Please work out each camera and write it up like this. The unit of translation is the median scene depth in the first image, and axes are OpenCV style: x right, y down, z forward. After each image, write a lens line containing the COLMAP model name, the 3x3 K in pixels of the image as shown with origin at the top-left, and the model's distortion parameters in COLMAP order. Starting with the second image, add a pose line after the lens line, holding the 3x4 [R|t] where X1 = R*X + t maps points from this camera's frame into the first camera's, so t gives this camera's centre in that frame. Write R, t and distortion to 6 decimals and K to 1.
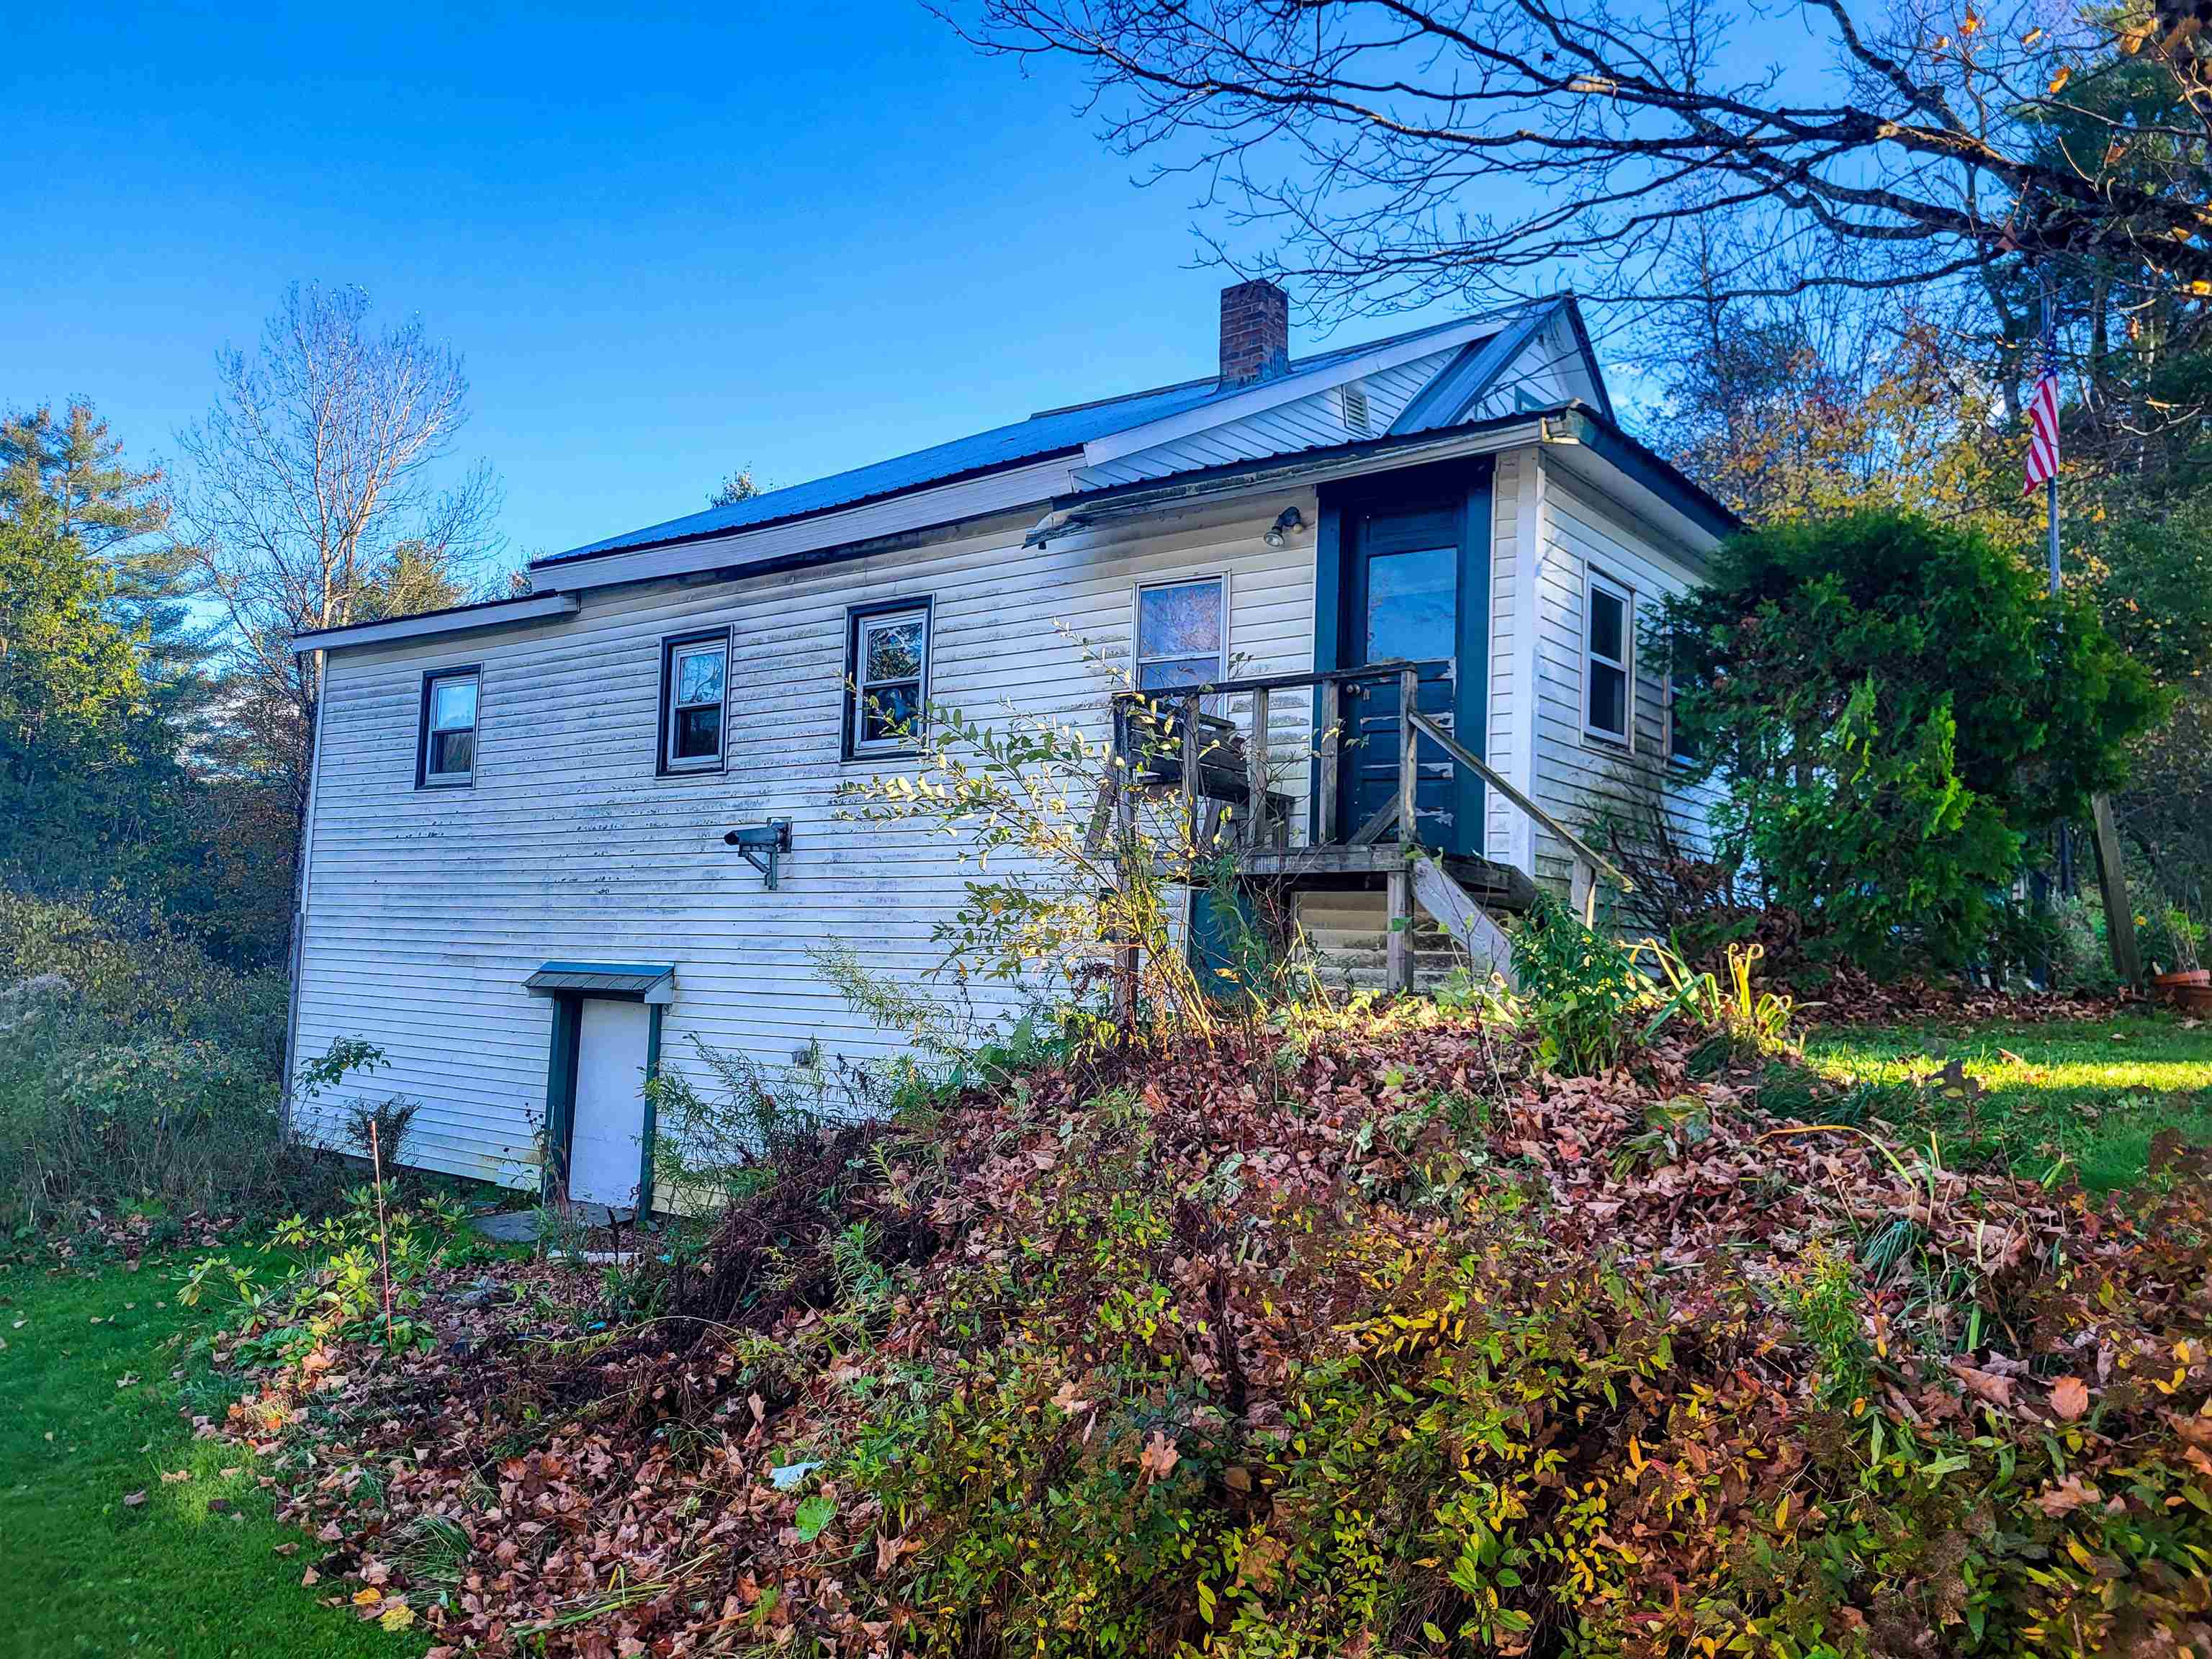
lens RADIAL K [[1655.8, 0, 1106.9], [0, 1655.8, 827.9], [0, 0, 1]] dist [0.033267, -0.003154]
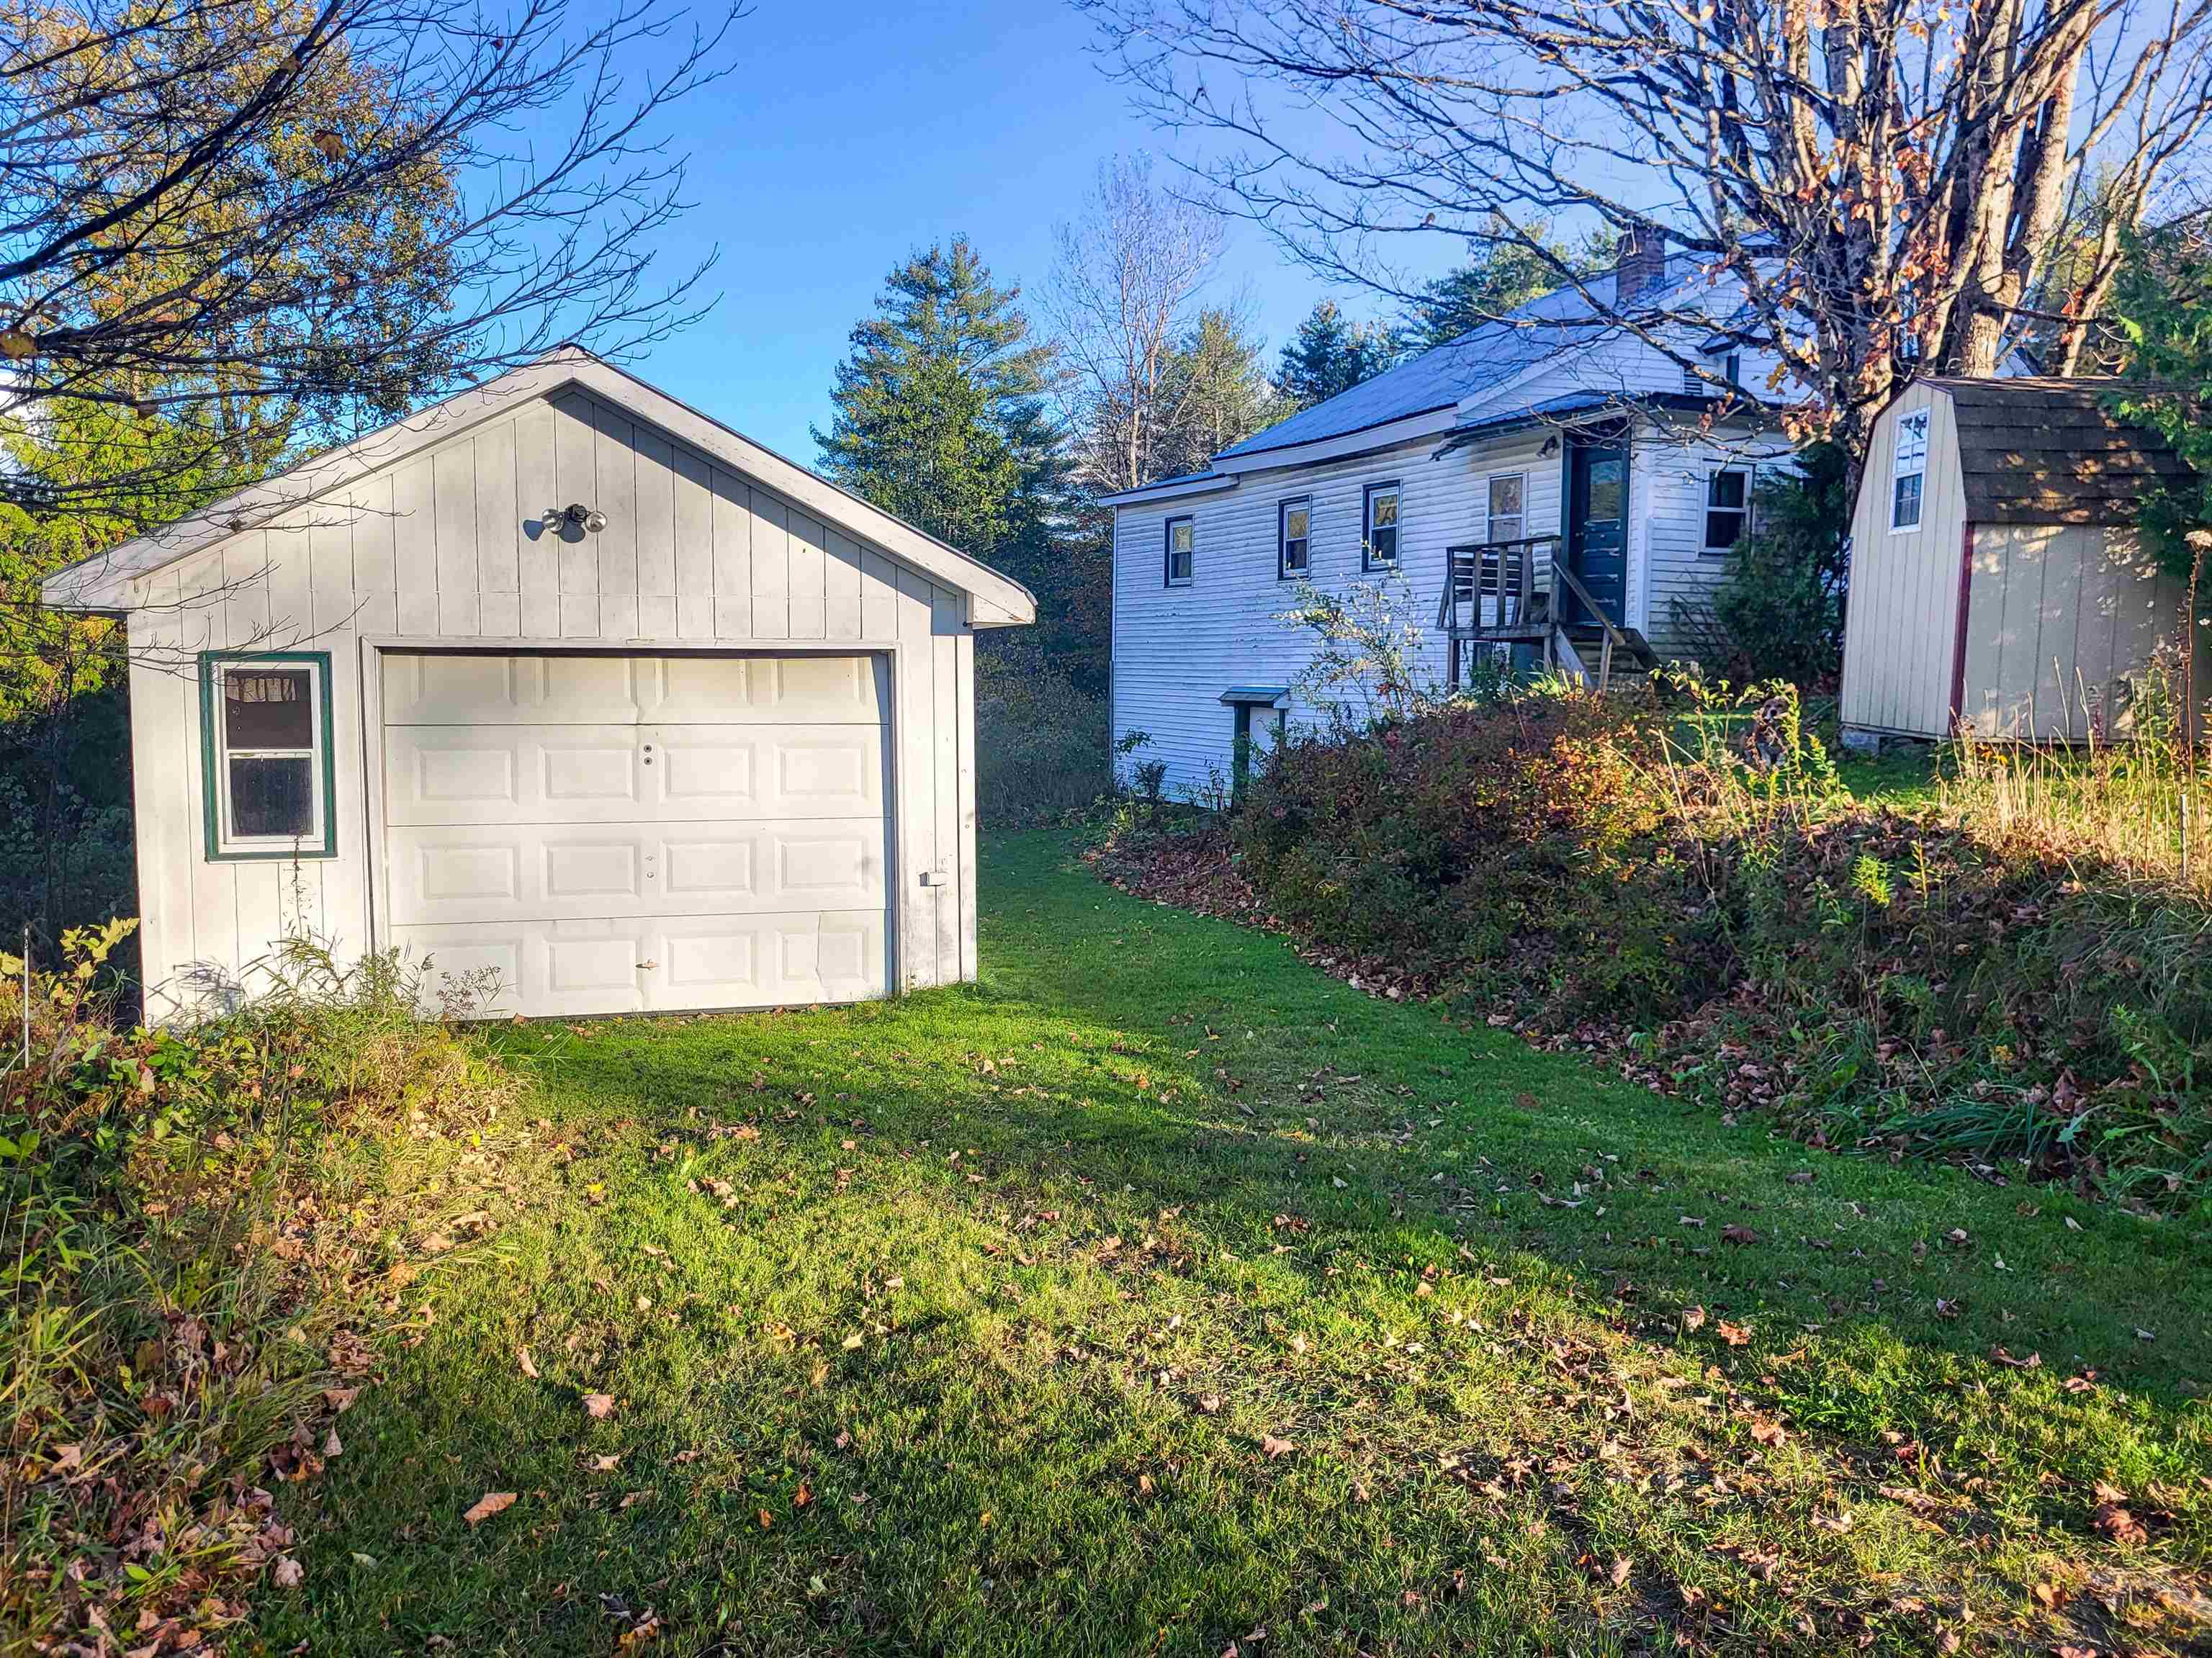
lens RADIAL K [[1655.7, 0, 1105.8], [0, 1655.7, 830.1], [0, 0, 1]] dist [0.033267, -0.003154]
pose [[0.889341, 0.020610, -0.456781, 0.396588], [0.056653, 0.986319, 0.154804, -0.055128], [0.453722, -0.163552, 0.876006, -0.709899]]
